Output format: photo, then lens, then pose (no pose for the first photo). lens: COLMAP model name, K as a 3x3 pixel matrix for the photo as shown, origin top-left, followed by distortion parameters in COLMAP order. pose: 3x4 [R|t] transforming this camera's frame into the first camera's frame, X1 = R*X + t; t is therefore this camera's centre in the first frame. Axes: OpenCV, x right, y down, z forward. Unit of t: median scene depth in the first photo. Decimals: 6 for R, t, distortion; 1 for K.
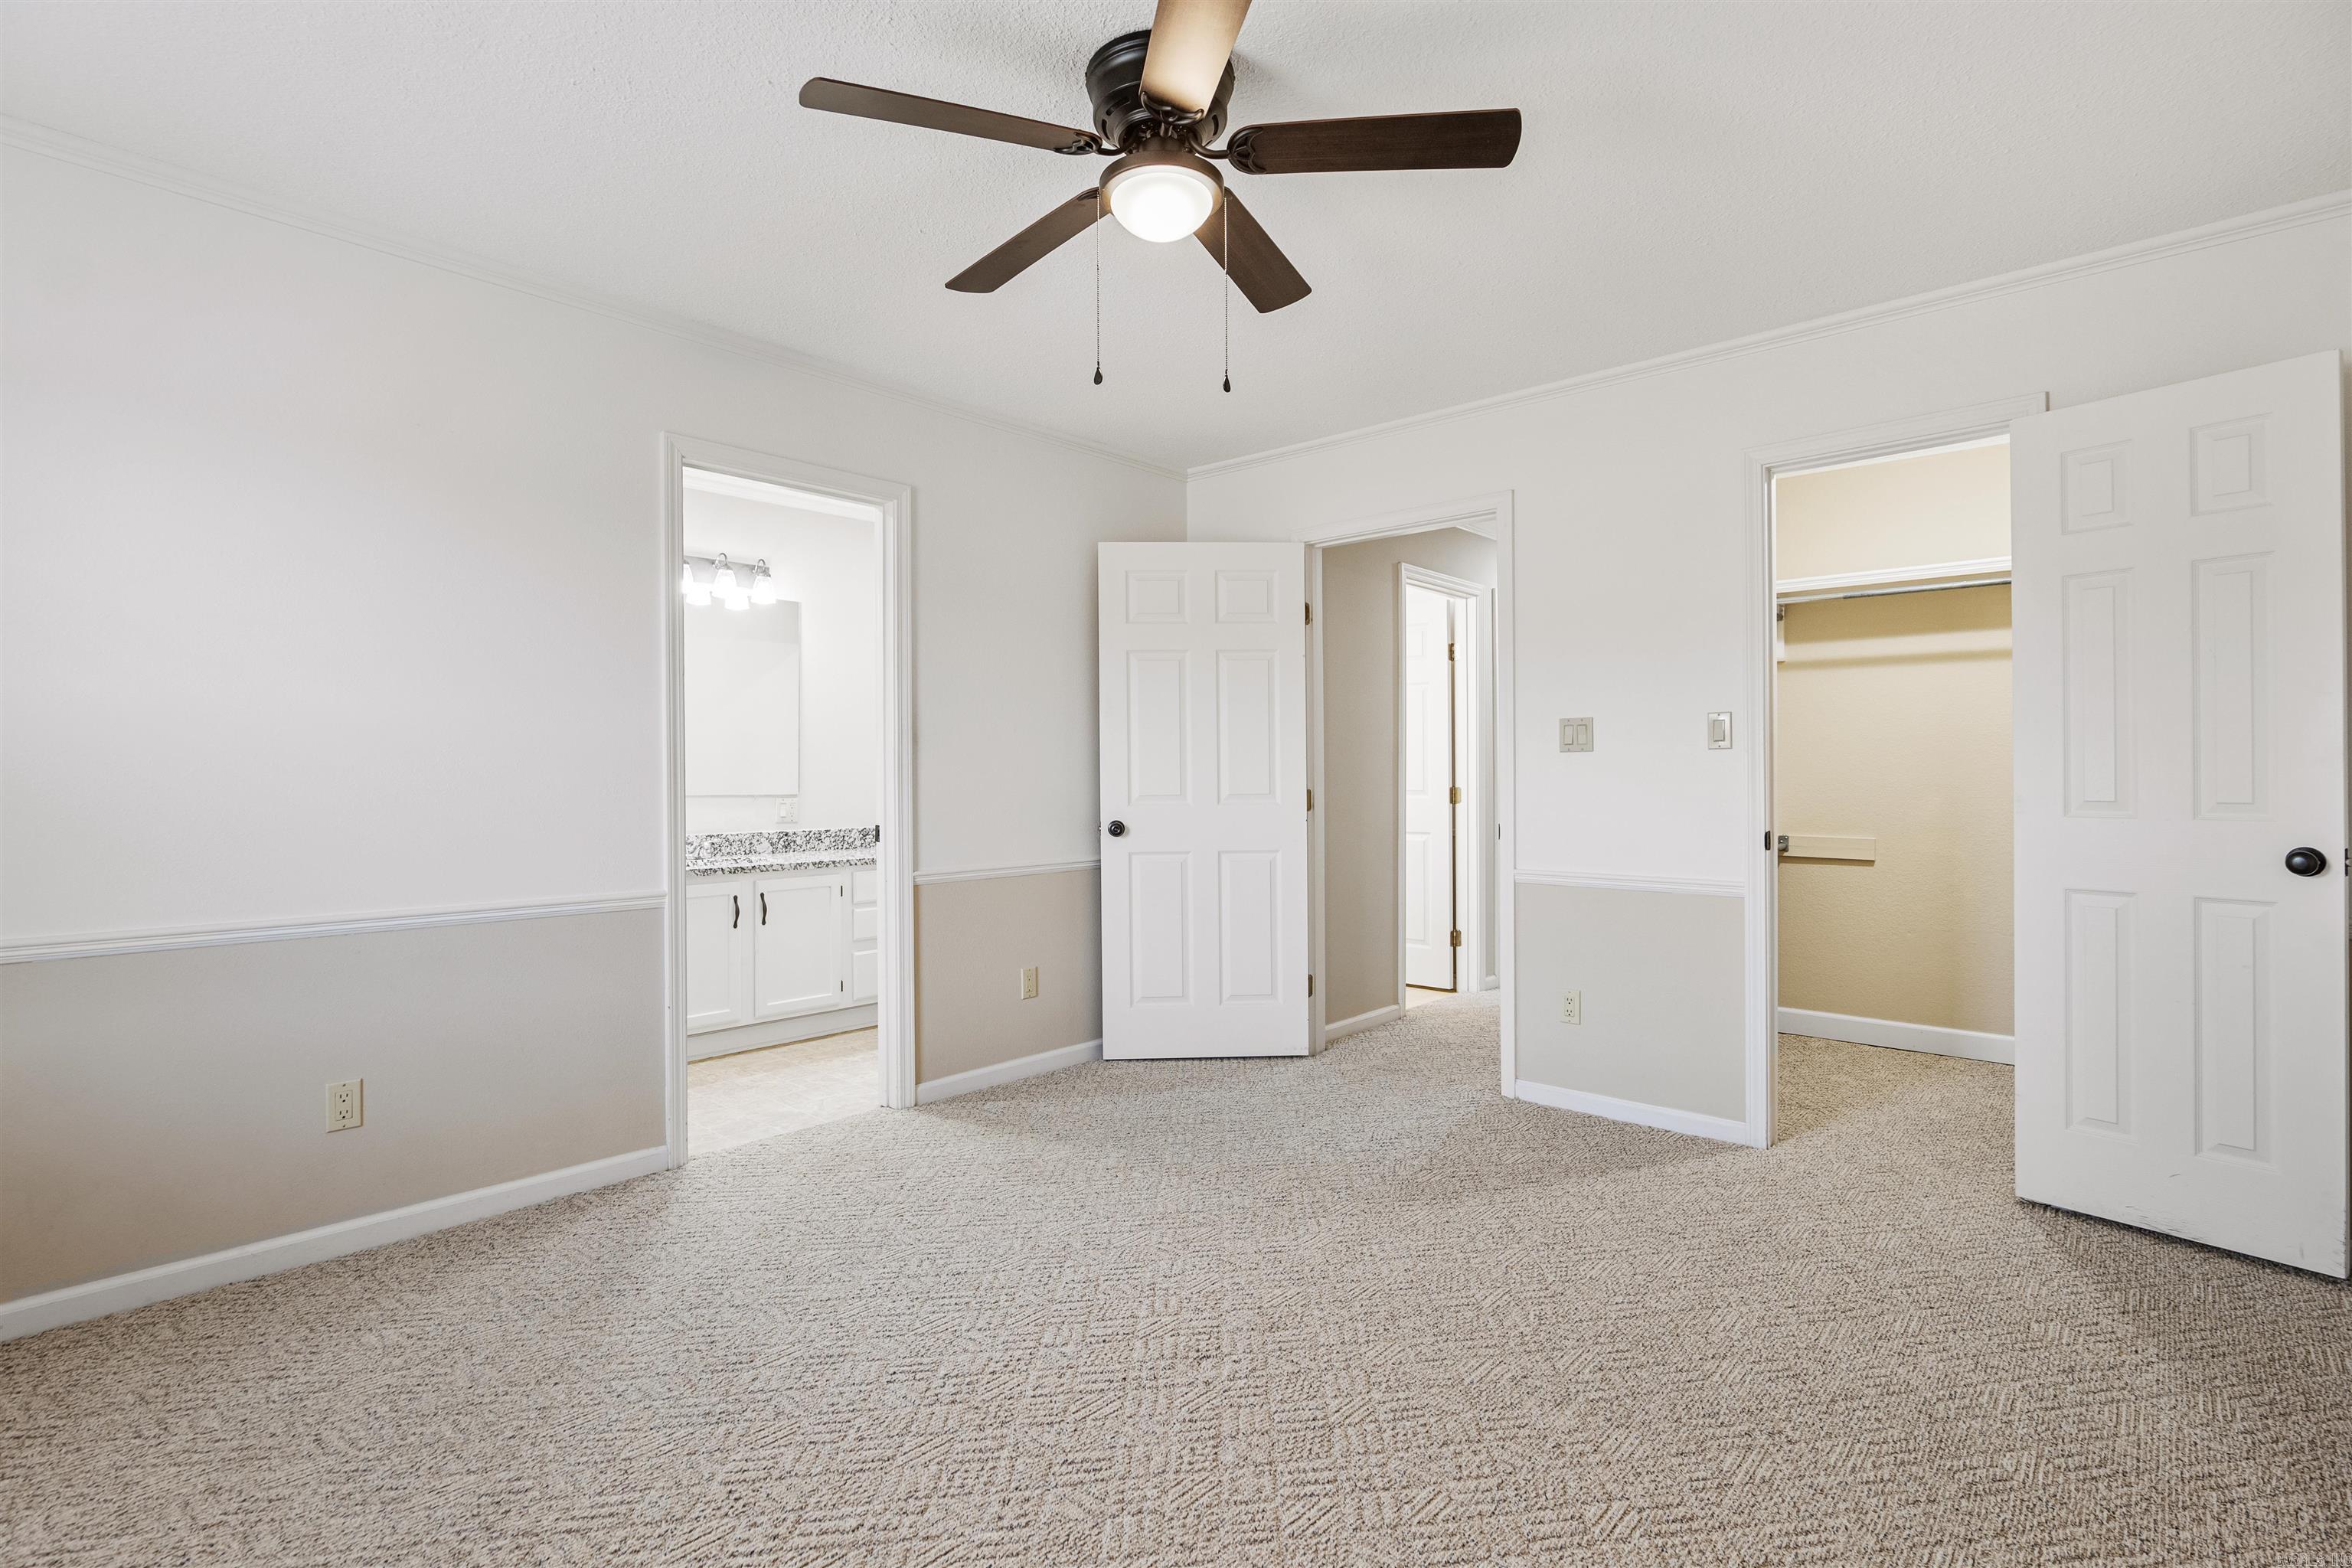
lens RADIAL K [[1102.6, 0, 1165.0], [0, 1102.6, 784.1], [0, 0, 1]] dist [-0.023233, 0.006448]
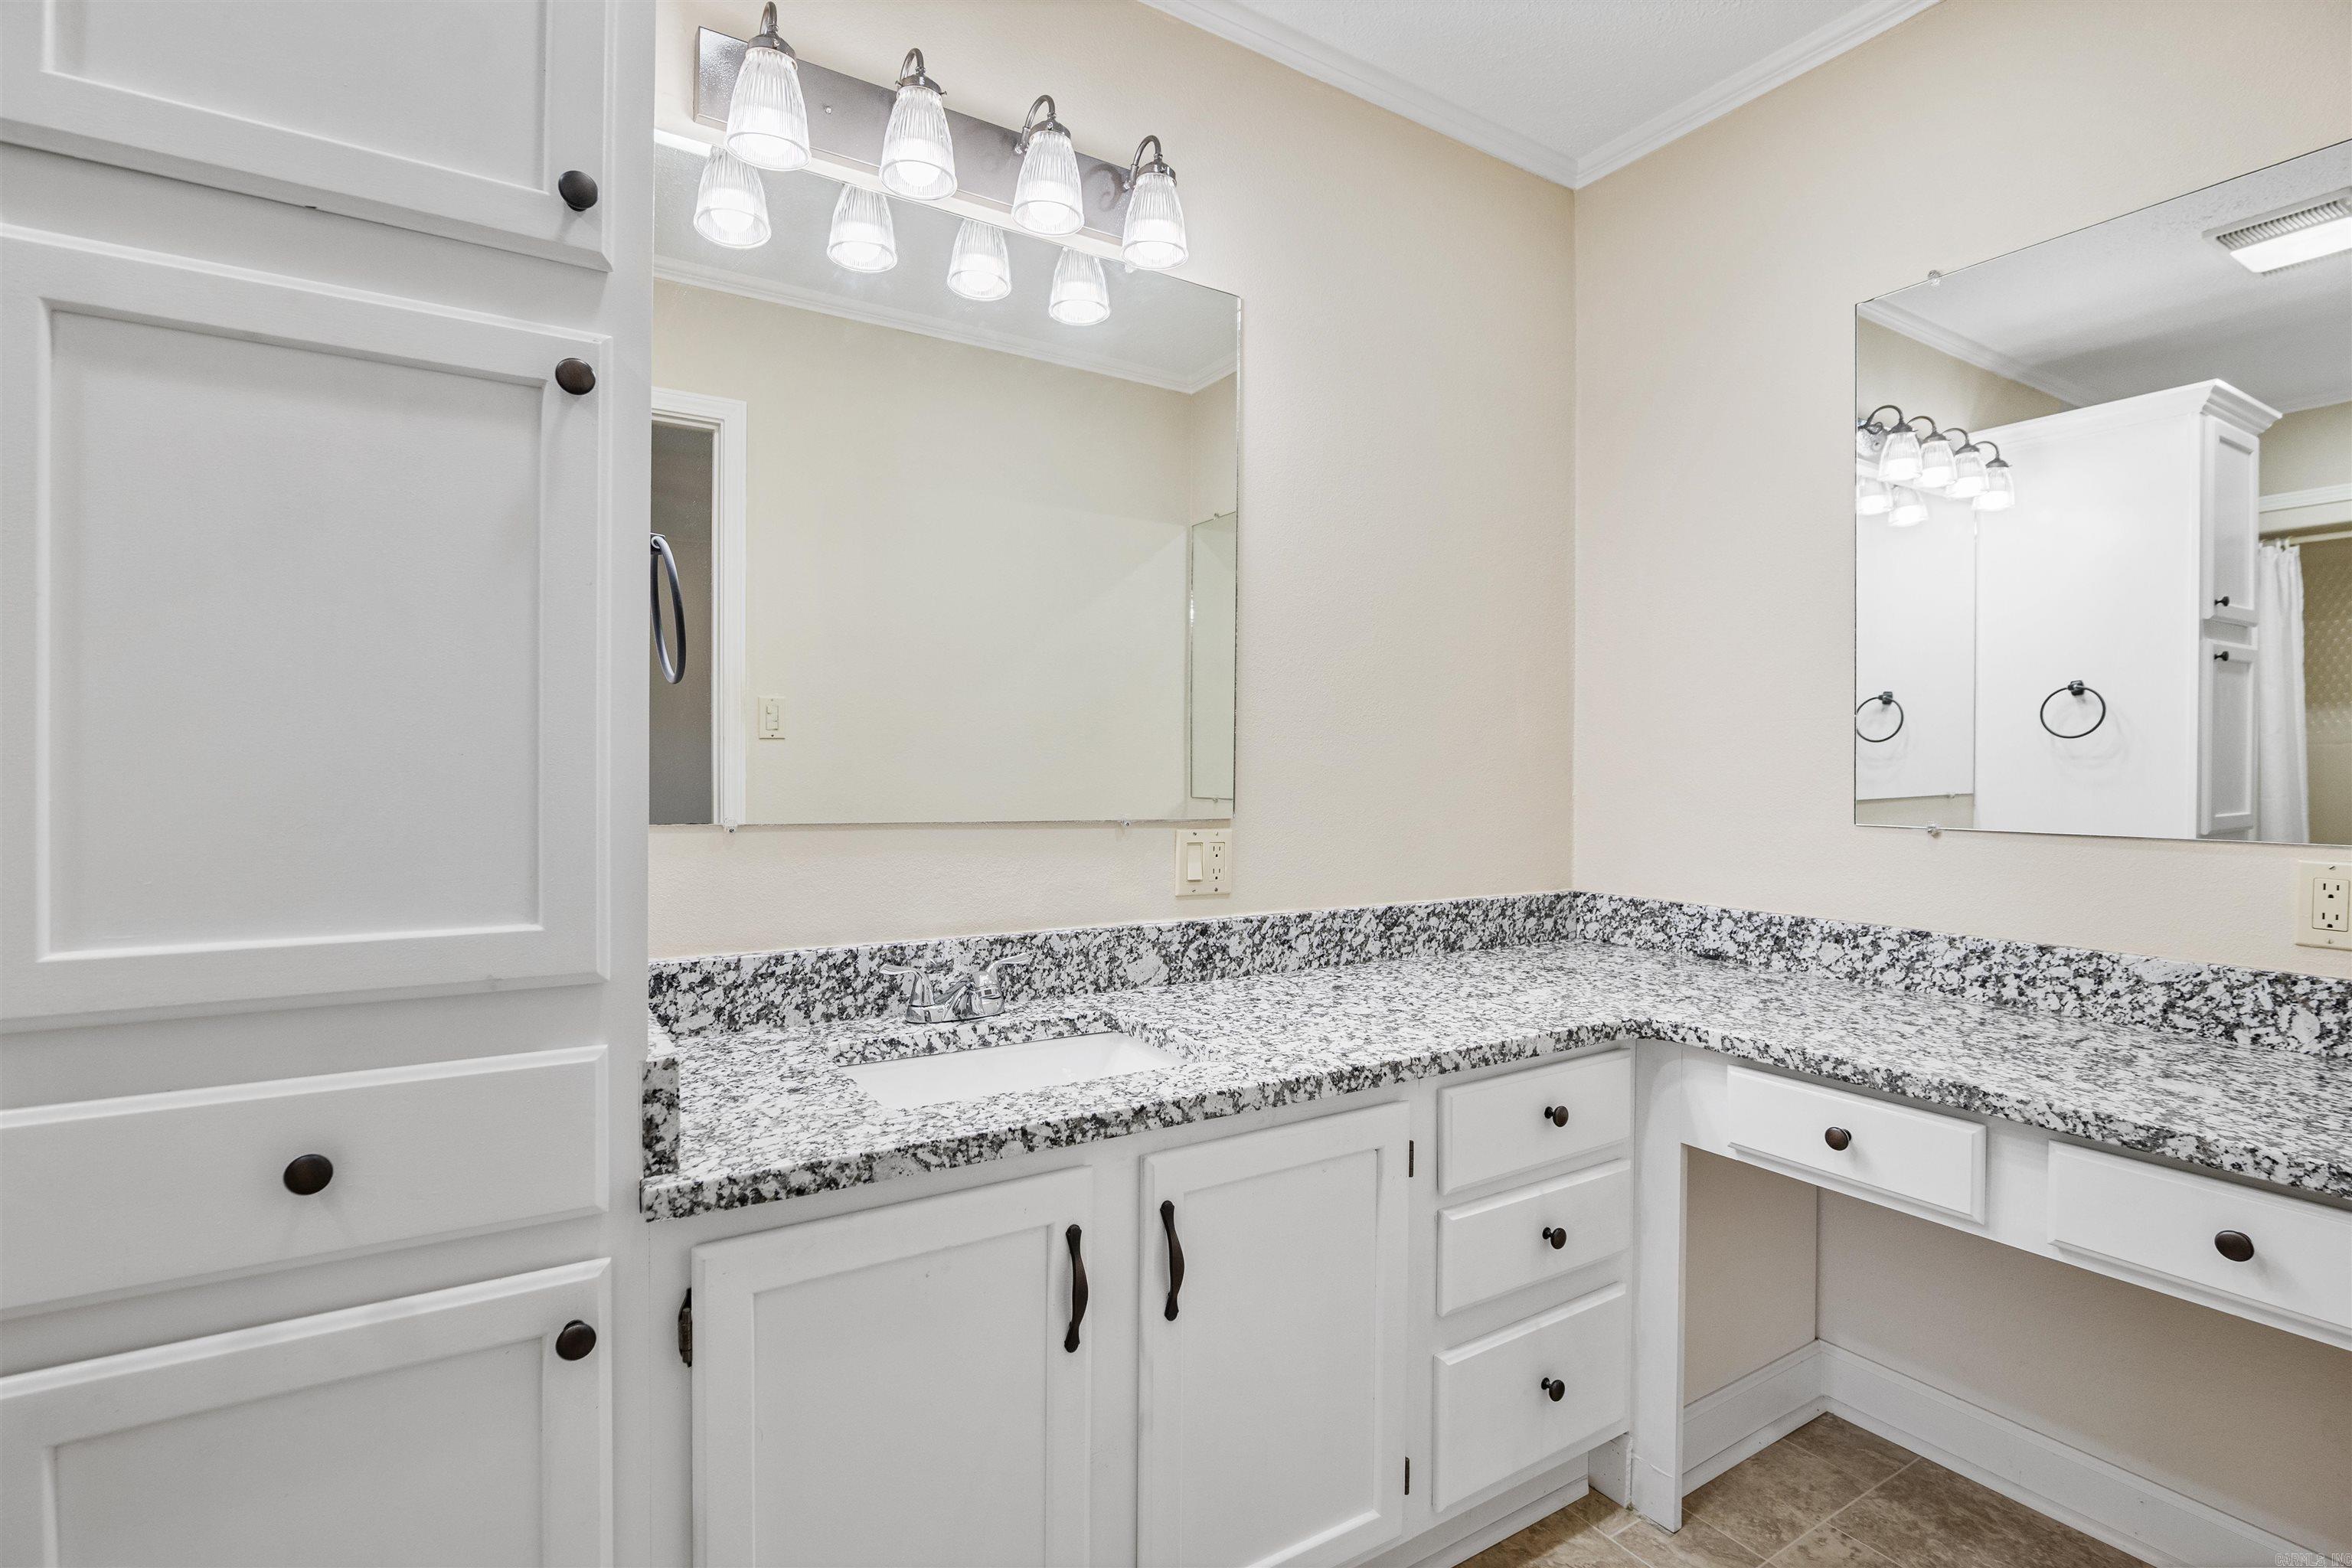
lens RADIAL K [[1102.6, 0, 1185.0], [0, 1102.6, 780.9], [0, 0, 1]] dist [-0.023233, 0.006448]
pose [[0.965251, 0.008028, -0.261200, -0.274436], [-0.009271, 0.999951, -0.003527, -0.002069], [0.261158, 0.005826, 0.965278, 0.695023]]
